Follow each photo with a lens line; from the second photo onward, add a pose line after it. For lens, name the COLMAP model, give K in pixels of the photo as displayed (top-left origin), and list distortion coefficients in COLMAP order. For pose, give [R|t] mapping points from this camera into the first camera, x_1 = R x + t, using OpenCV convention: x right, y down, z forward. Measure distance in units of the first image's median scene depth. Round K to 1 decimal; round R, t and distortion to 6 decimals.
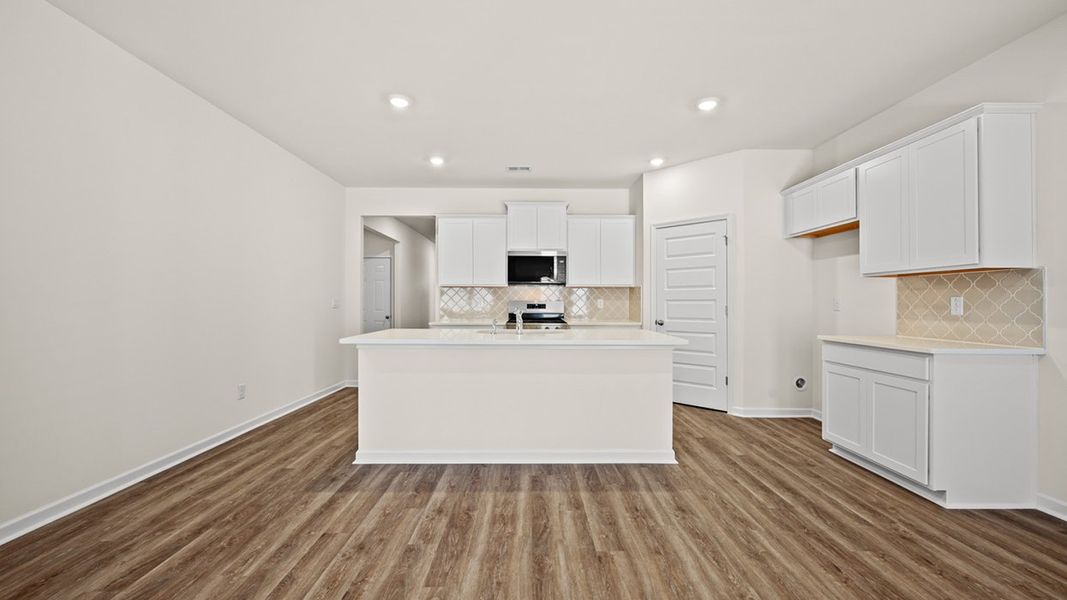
lens RADIAL K [[420.4, 0, 536.6], [0, 420.4, 295.3], [0, 0, 1]] dist [0.004004, -0.001280]
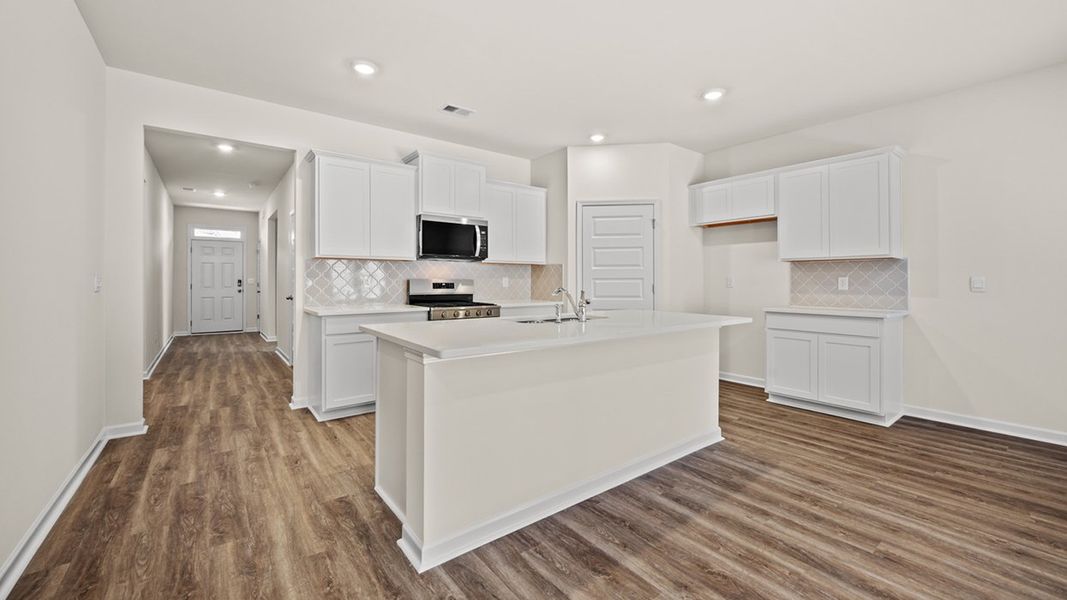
lens RADIAL K [[420.4, 0, 539.9], [0, 420.4, 278.6], [0, 0, 1]] dist [0.004004, -0.001280]
pose [[0.796156, 0.002737, 0.605085, -0.709397], [-0.010107, 0.999910, 0.008775, 0.006942], [-0.605006, -0.013102, 0.796113, 0.512874]]
